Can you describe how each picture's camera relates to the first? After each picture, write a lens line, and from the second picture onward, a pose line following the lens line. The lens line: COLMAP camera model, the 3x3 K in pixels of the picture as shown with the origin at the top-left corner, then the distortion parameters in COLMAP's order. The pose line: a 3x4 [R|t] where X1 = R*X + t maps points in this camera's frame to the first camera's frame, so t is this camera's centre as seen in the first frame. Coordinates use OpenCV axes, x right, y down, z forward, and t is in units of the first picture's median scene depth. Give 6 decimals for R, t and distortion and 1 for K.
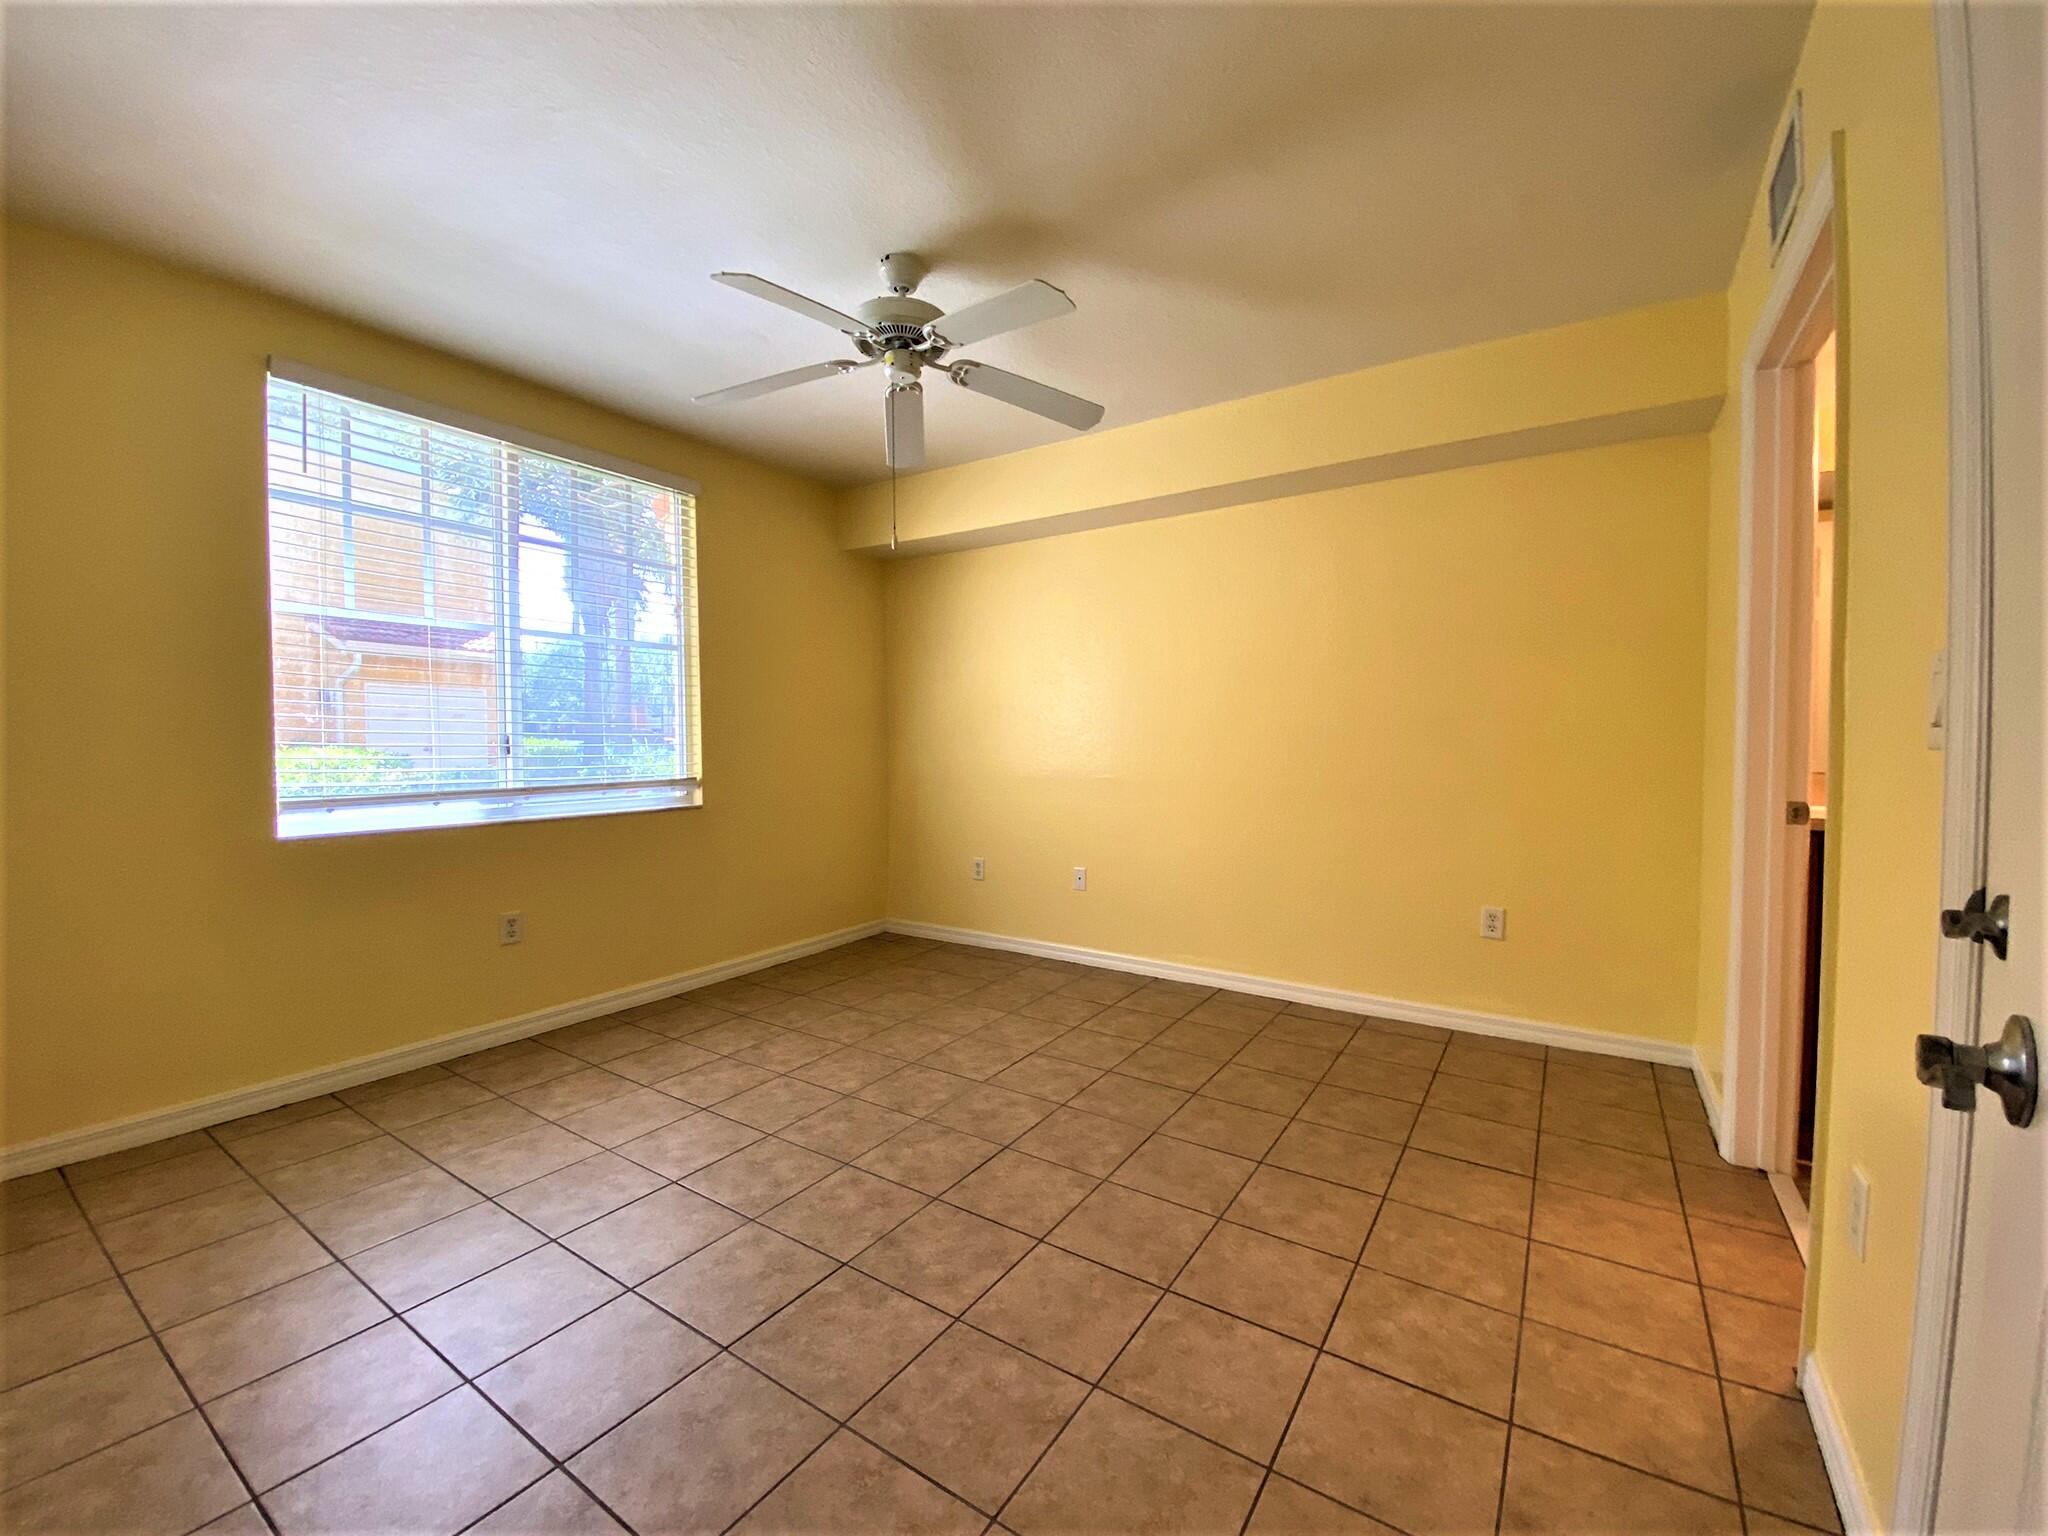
lens RADIAL K [[838.0, 0, 1020.8], [0, 838.0, 764.5], [0, 0, 1]] dist [0.011979, -0.000768]
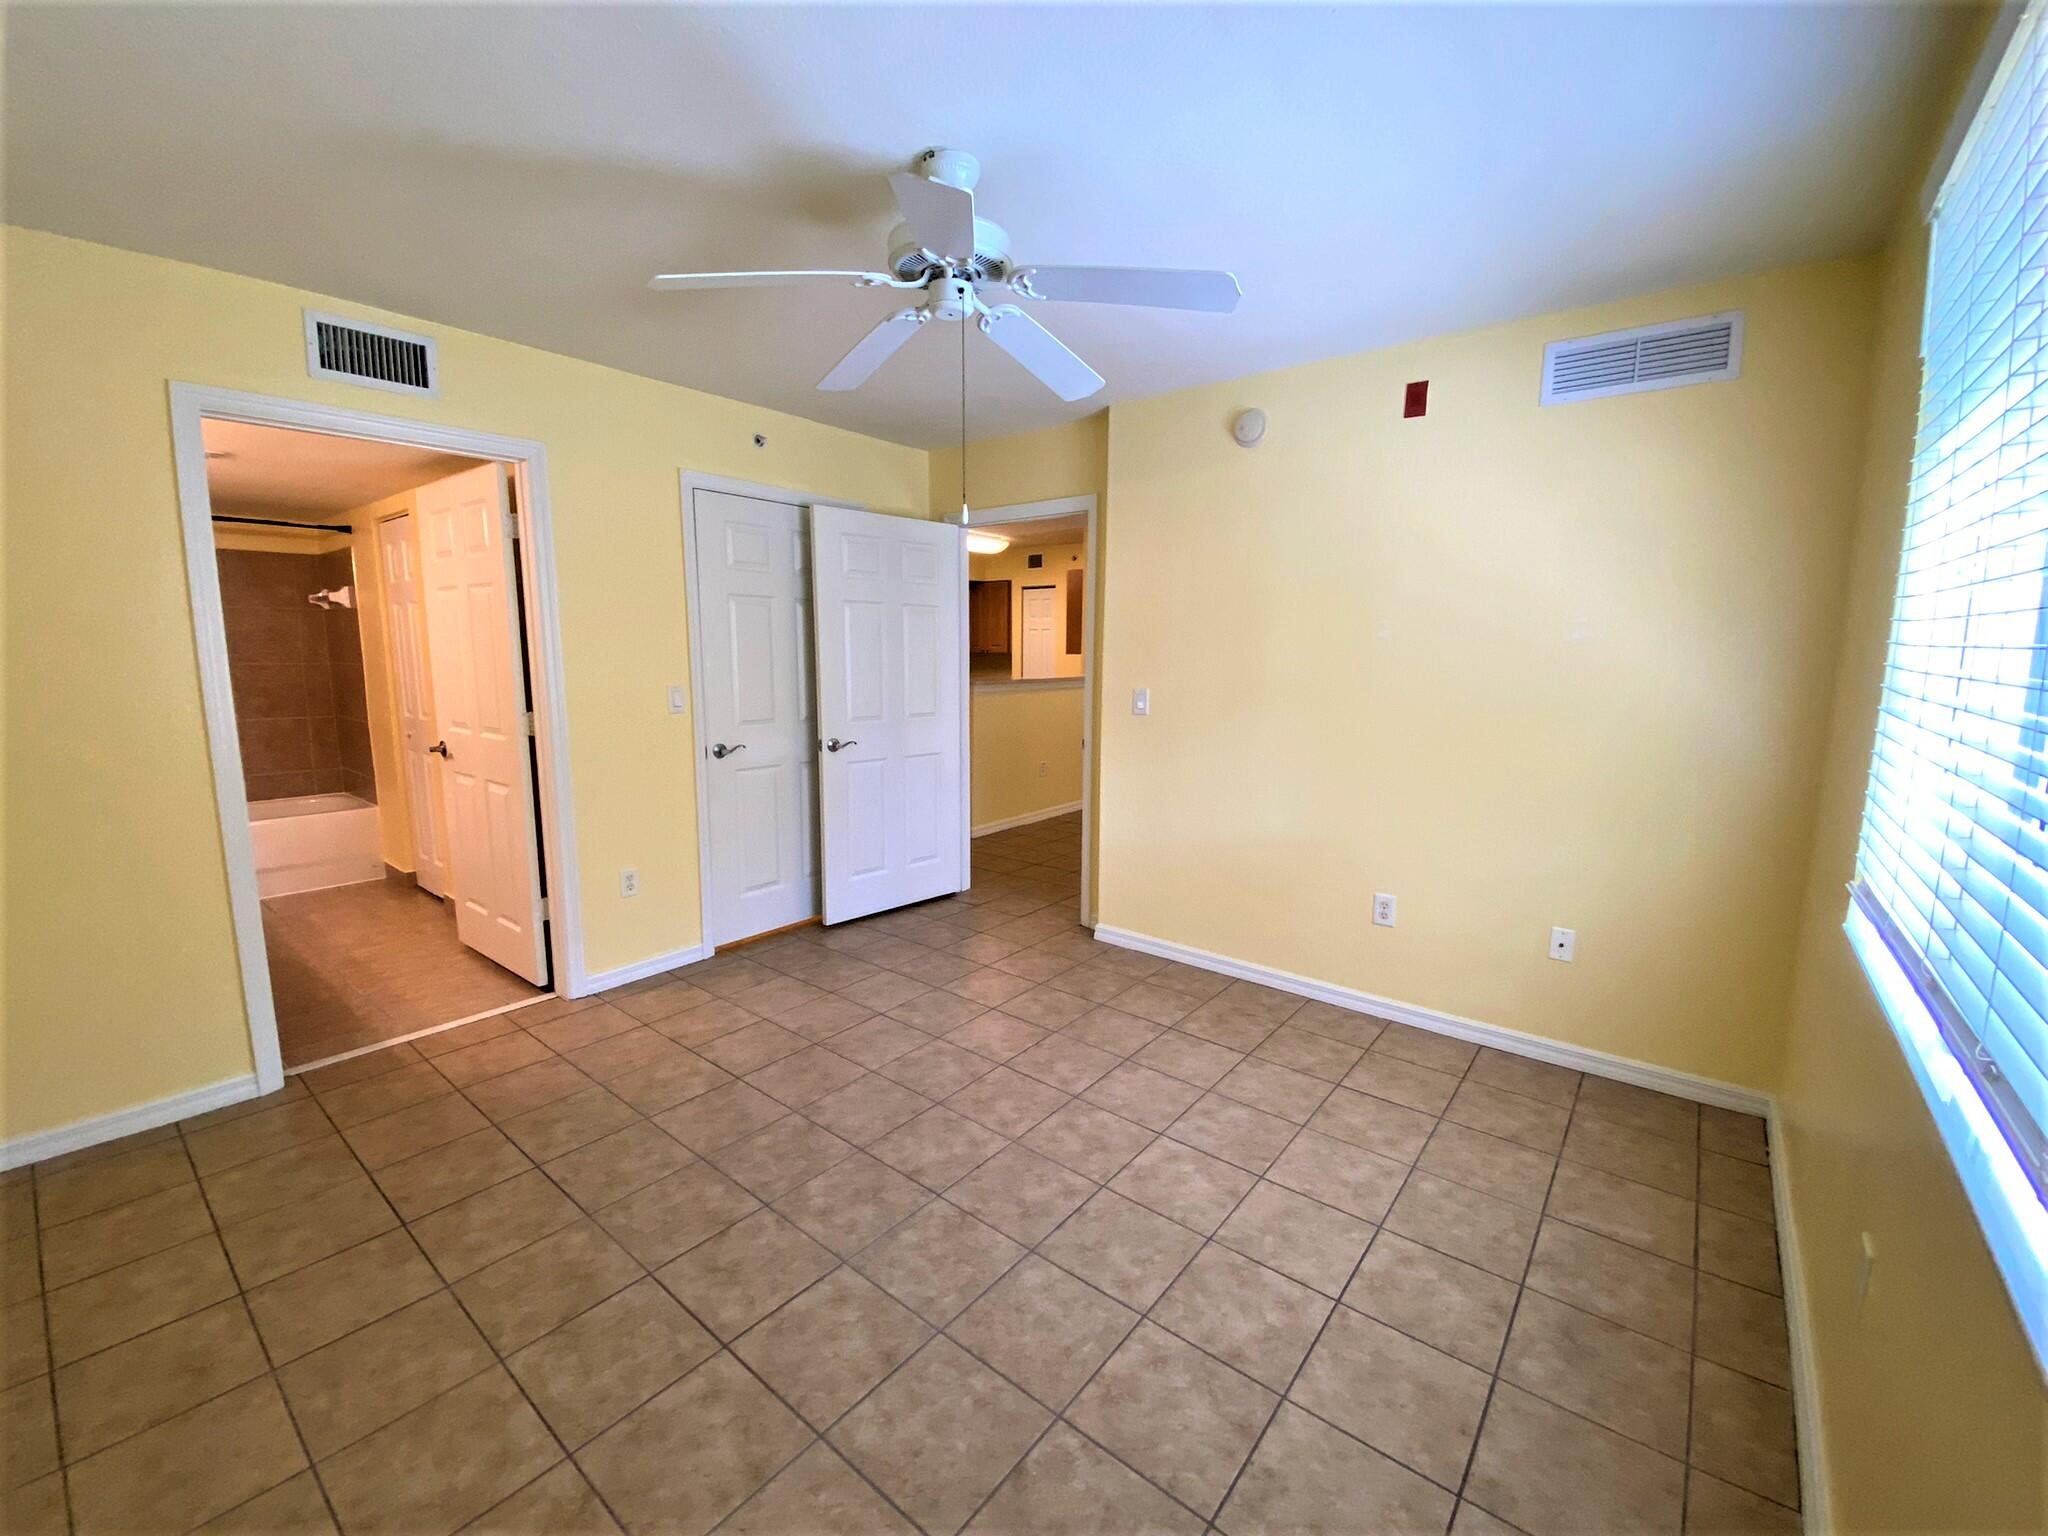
lens RADIAL K [[838.0, 0, 1025.0], [0, 838.0, 764.2], [0, 0, 1]] dist [0.011979, -0.000768]
pose [[-0.995995, -0.014267, 0.088261, -0.273203], [0.001396, 0.984584, 0.174907, -0.166818], [-0.089396, 0.174330, -0.980621, 1.743867]]
